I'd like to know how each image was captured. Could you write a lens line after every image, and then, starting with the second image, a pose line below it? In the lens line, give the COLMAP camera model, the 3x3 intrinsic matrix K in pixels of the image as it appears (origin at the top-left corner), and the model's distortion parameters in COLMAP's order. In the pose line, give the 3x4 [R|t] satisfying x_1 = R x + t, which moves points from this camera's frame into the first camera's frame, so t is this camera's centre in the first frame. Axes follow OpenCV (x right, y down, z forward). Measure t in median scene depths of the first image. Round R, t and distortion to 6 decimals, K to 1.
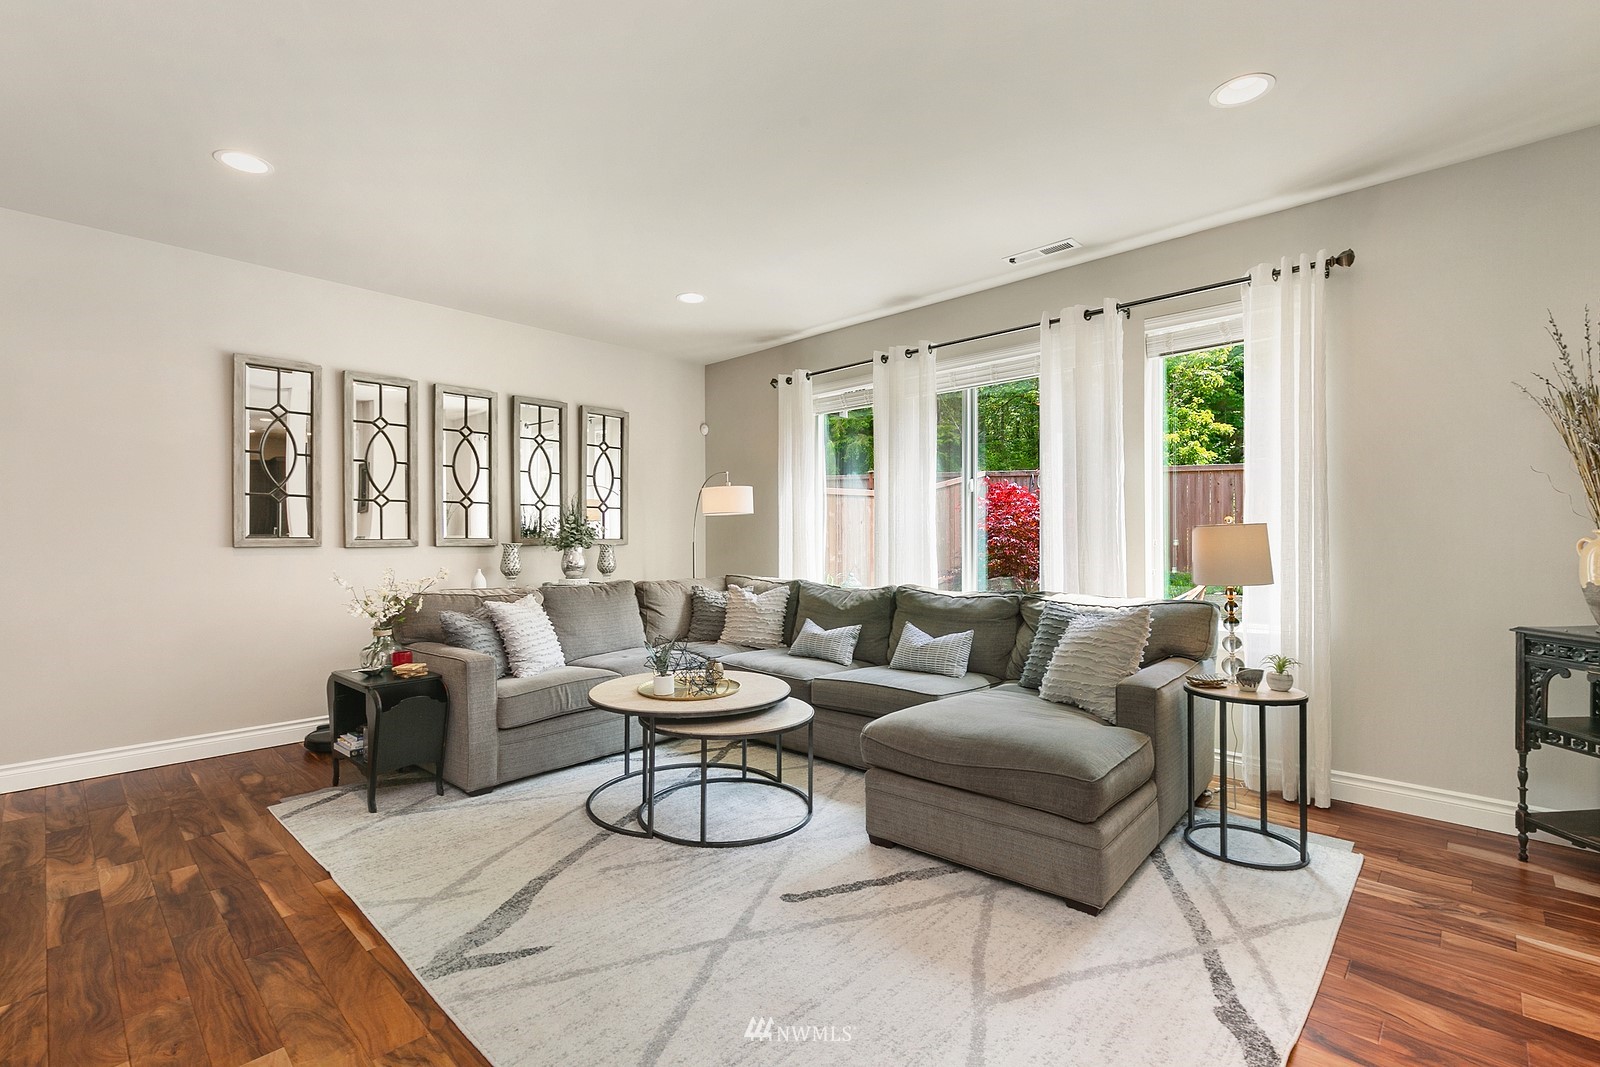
lens RADIAL K [[695.4, 0, 800.0], [0, 695.4, 533.5], [0, 0, 1]] dist [0.021873, -0.000043]
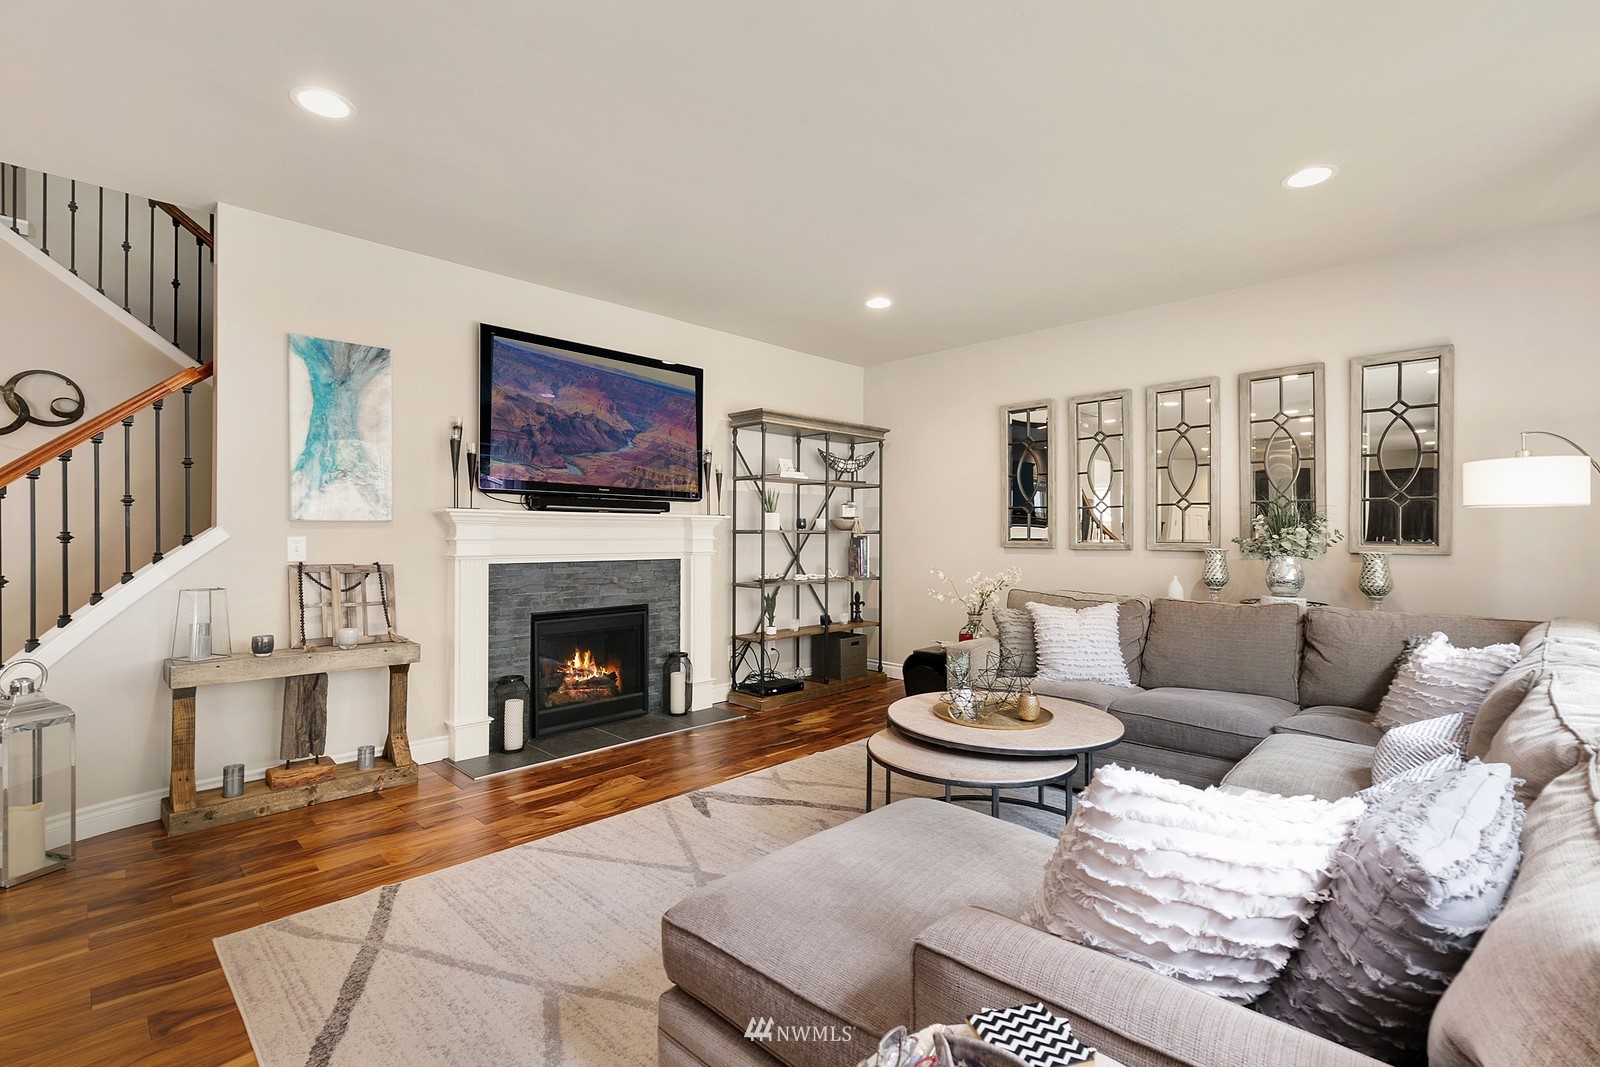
lens RADIAL K [[725.3, 0, 814.2], [0, 725.3, 536.7], [0, 0, 1]] dist [0.000238, -0.000170]
pose [[0.002123, -0.005733, -0.999981, 0.833831], [0.000413, 0.999983, -0.005732, 0.006856], [0.999998, -0.000401, 0.002125, 0.869346]]
